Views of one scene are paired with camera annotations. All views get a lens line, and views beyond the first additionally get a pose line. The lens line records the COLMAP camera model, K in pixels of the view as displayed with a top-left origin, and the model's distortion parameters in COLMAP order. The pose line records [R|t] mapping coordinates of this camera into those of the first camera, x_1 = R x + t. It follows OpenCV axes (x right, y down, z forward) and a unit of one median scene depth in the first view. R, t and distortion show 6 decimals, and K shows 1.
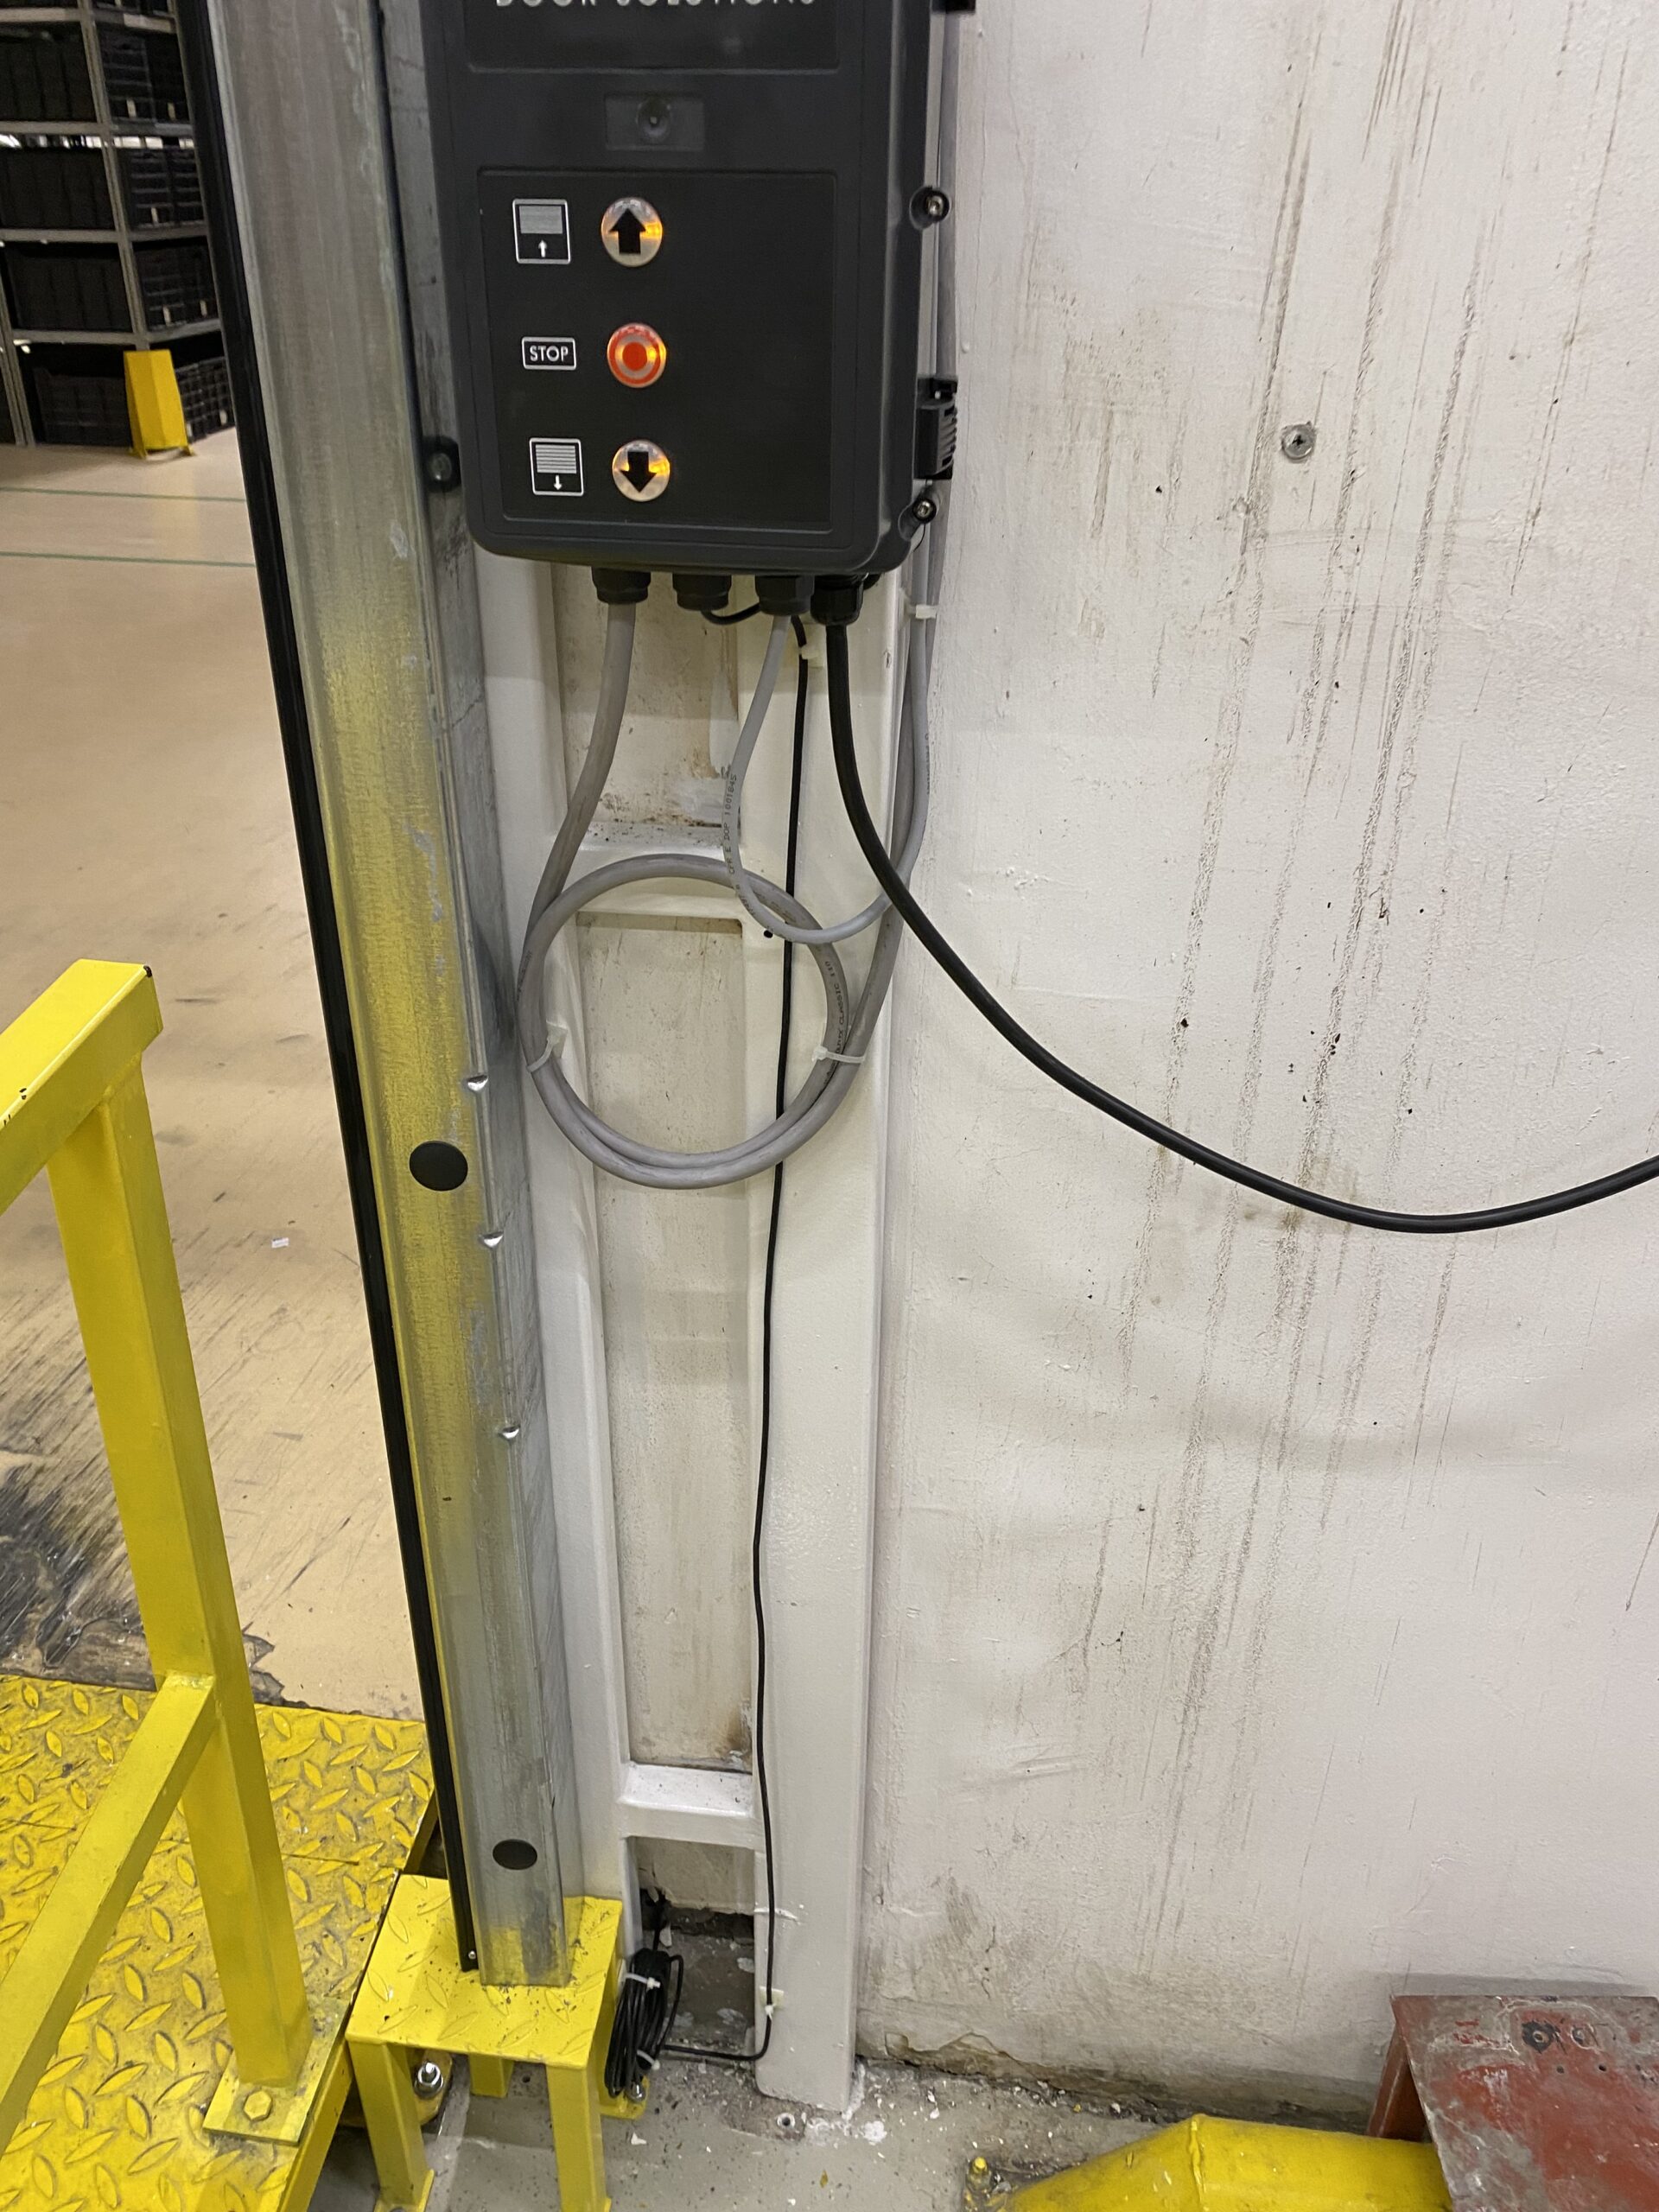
lens RADIAL K [[1699.7, 0, 839.6], [0, 1699.7, 1100.9], [0, 0, 1]] dist [0.040513, -0.048253]
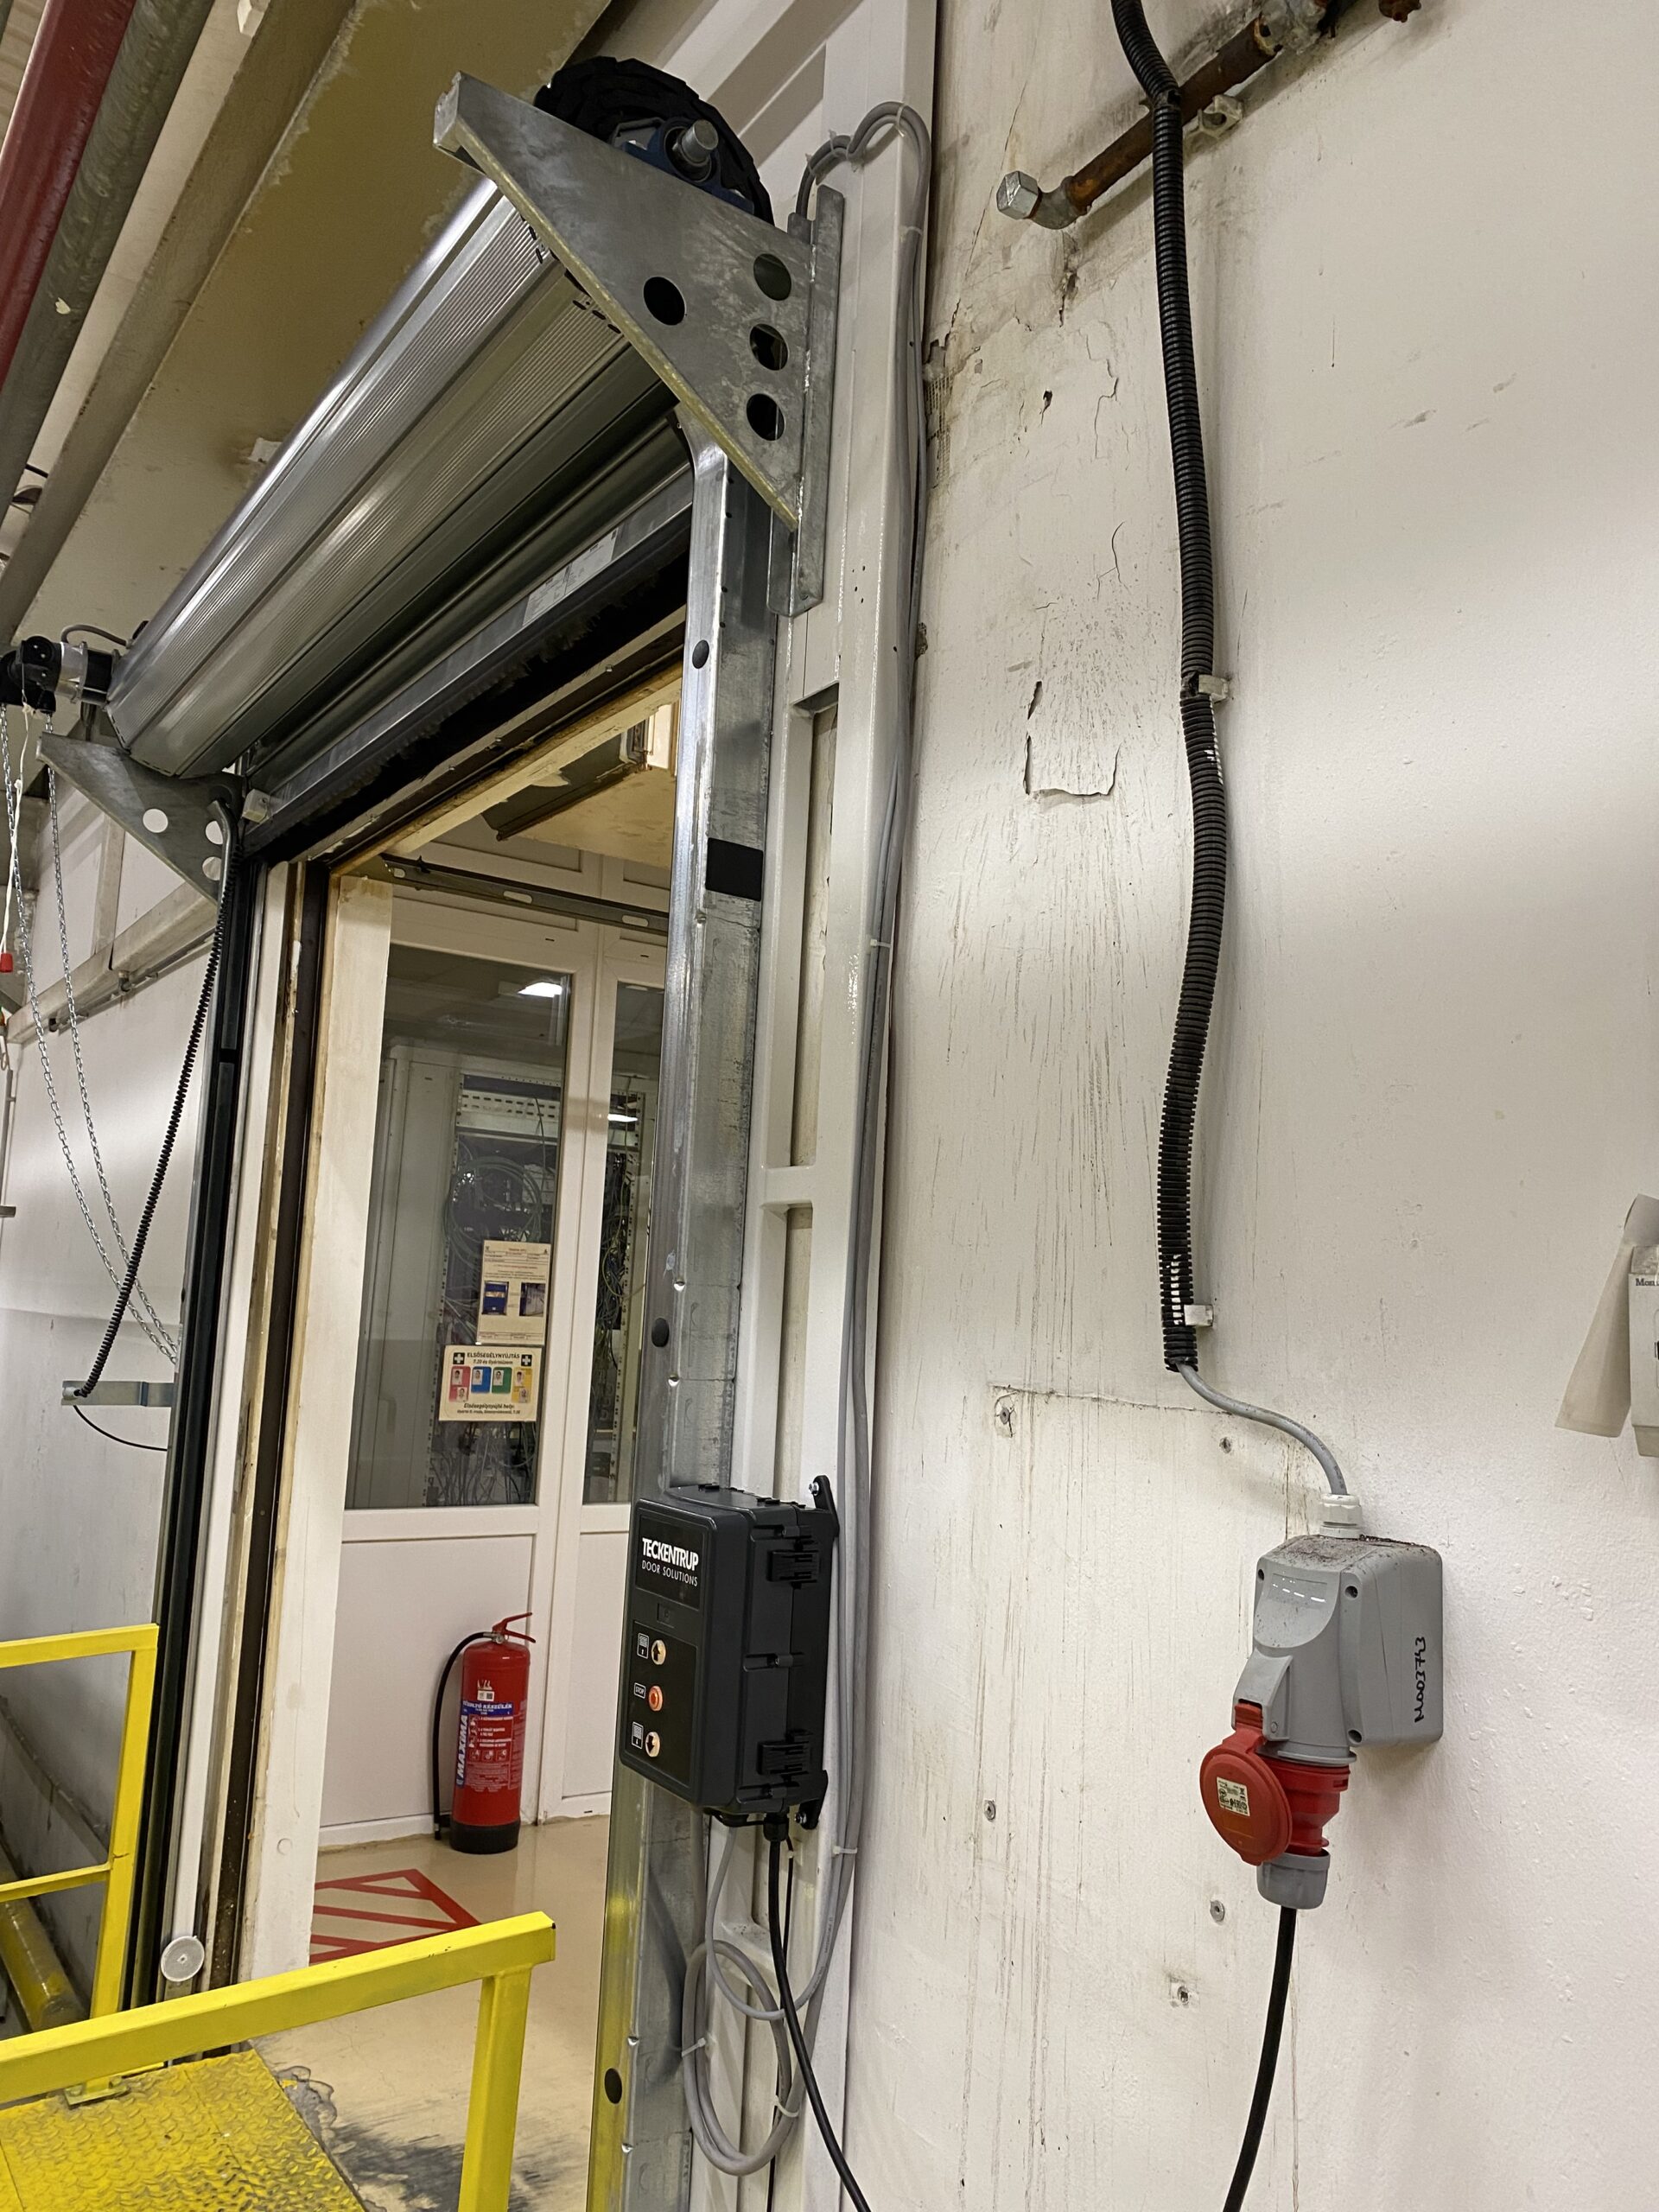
lens RADIAL K [[1699.7, 0, 831.6], [0, 1699.7, 1096.3], [0, 0, 1]] dist [0.040513, -0.048253]
pose [[0.642594, -0.077054, -0.762322, 1.602758], [-0.415955, 0.800474, -0.431536, -0.131838], [0.643471, 0.594394, 0.482329, -0.454554]]
